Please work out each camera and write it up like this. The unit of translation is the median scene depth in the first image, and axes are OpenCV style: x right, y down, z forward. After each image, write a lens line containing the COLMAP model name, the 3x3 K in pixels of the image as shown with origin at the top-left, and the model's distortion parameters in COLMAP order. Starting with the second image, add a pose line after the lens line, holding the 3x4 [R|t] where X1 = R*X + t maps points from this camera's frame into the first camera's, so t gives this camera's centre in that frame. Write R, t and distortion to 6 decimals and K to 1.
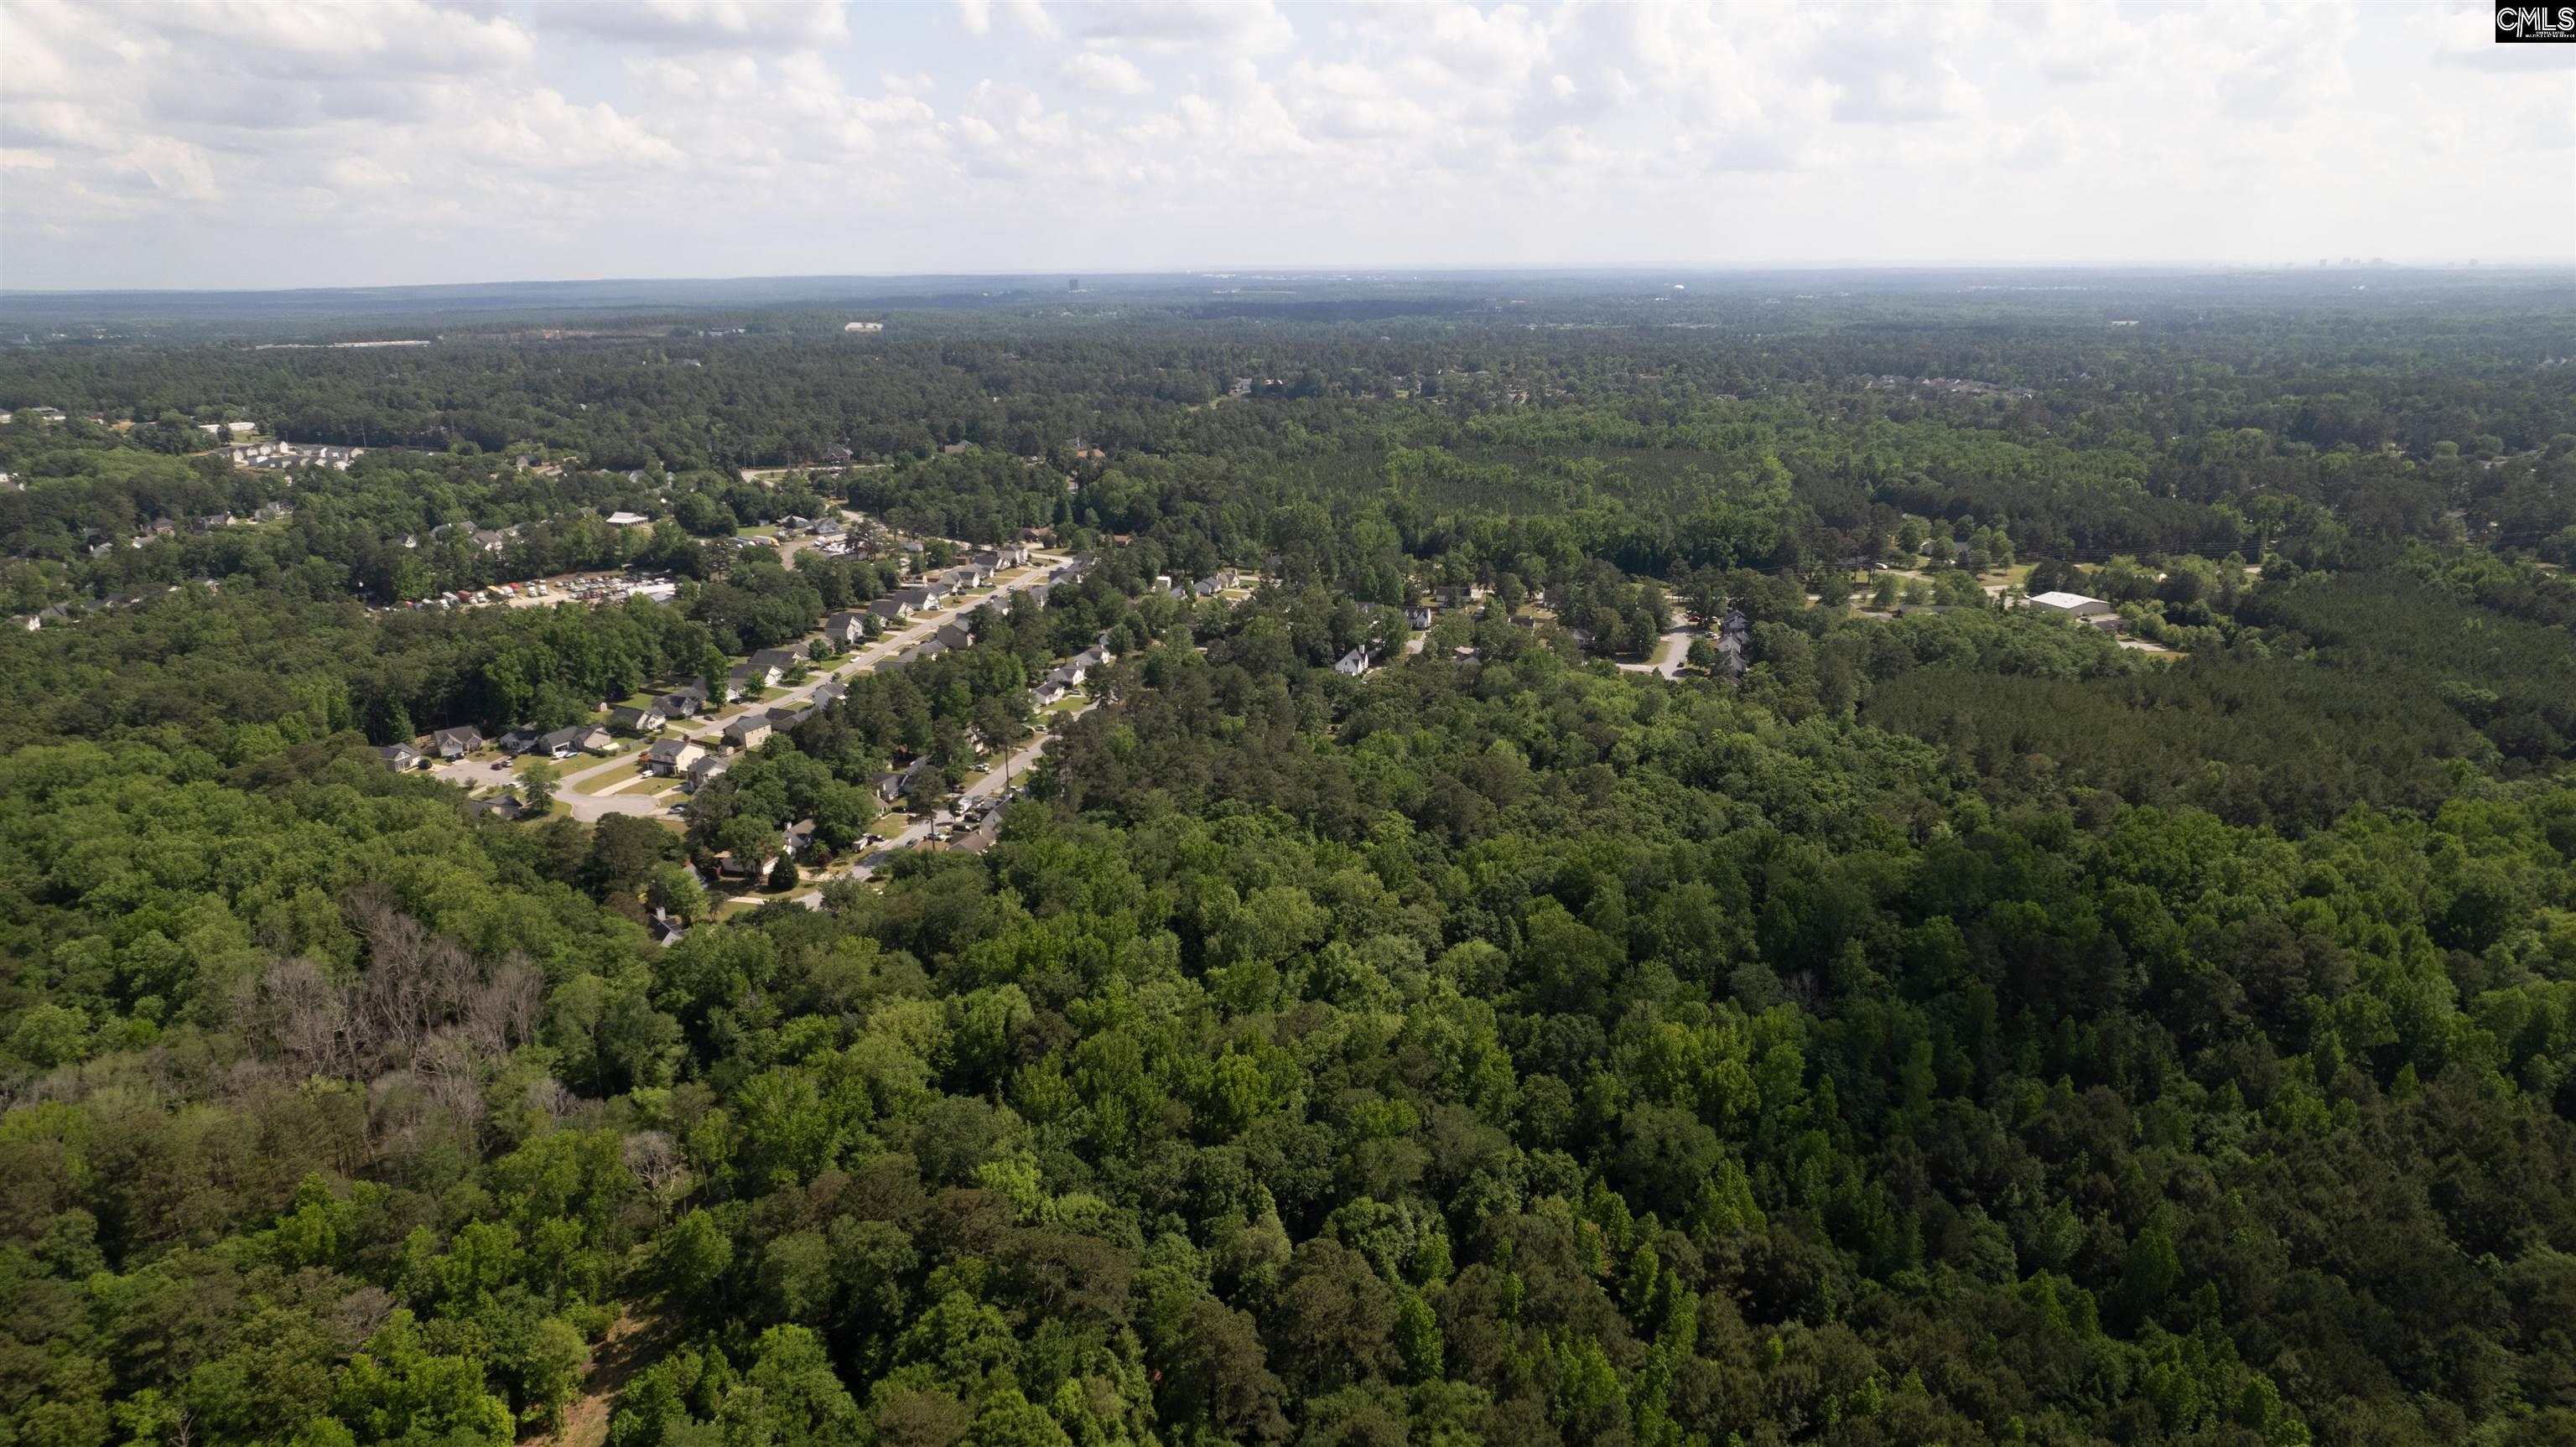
lens RADIAL K [[1635.1, 0, 1312.5], [0, 1635.1, 734.2], [0, 0, 1]] dist [-0.073041, 0.069713]
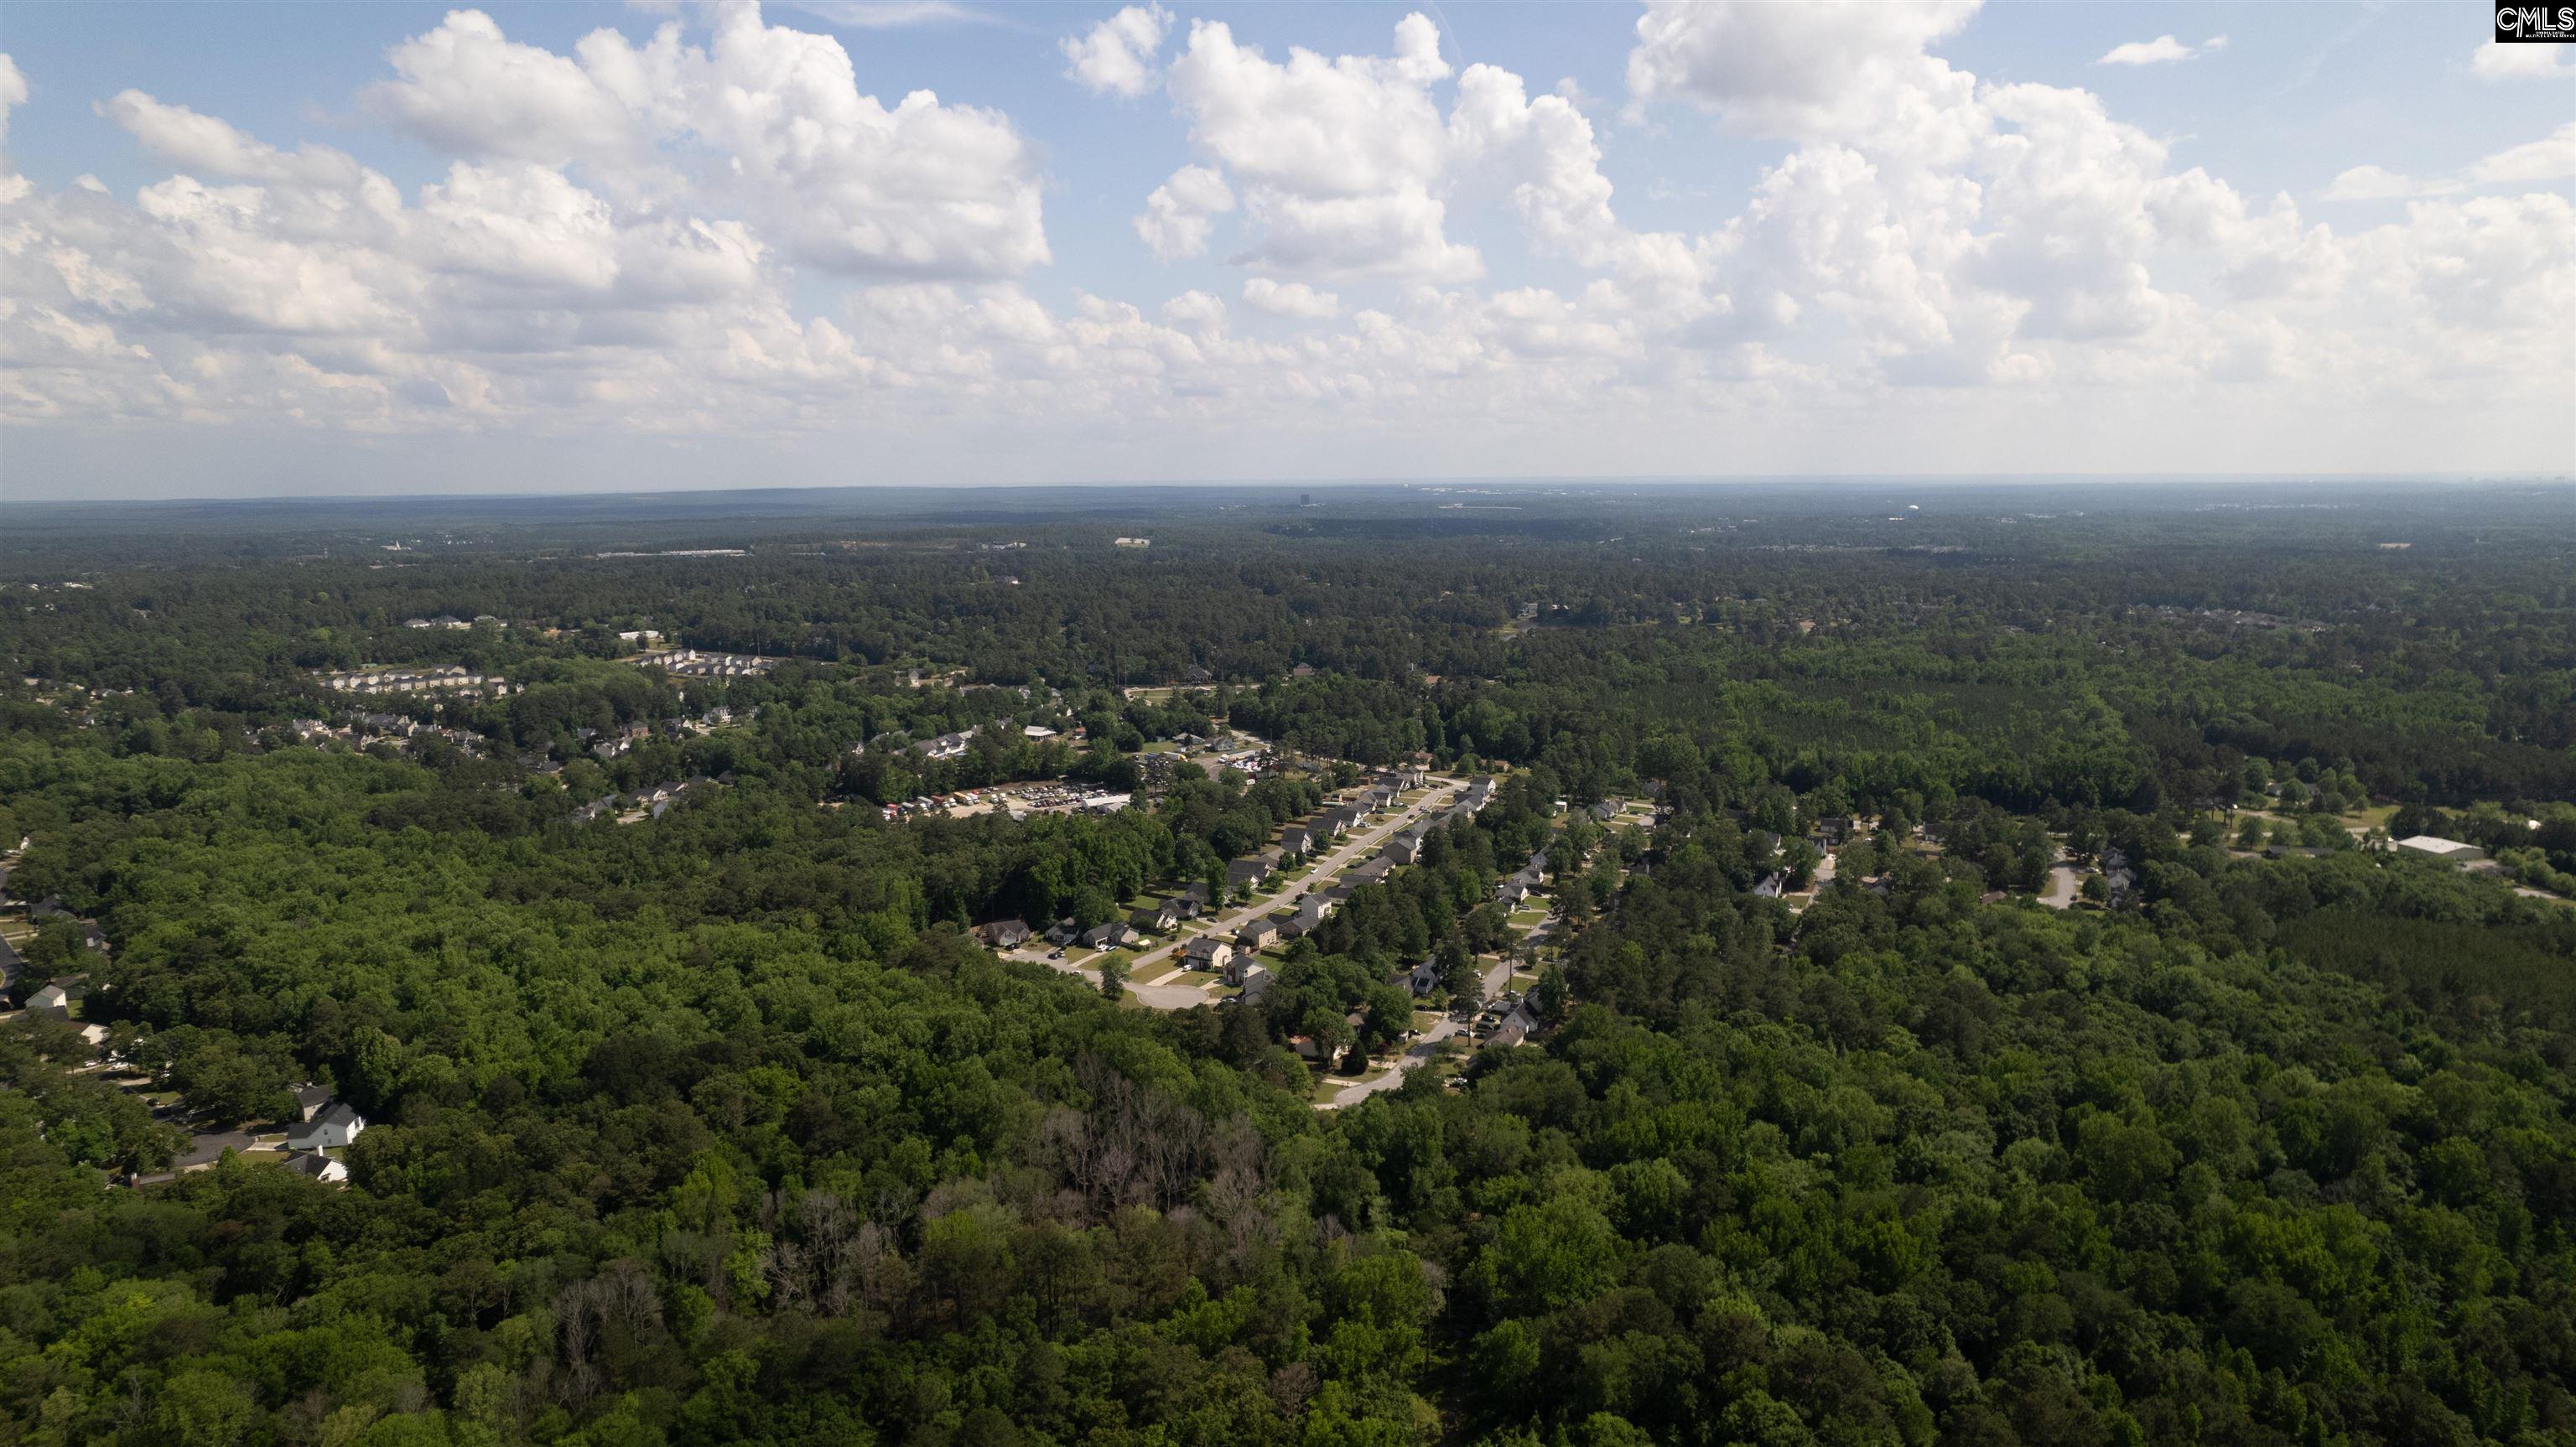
lens RADIAL K [[1635.1, 0, 1312.5], [0, 1635.1, 734.2], [0, 0, 1]] dist [-0.073041, 0.069713]
pose [[0.992552, 0.020956, -0.120010, -0.133106], [-0.035598, 0.991991, -0.121189, -0.002236], [0.116509, 0.124559, 0.985348, -0.118075]]
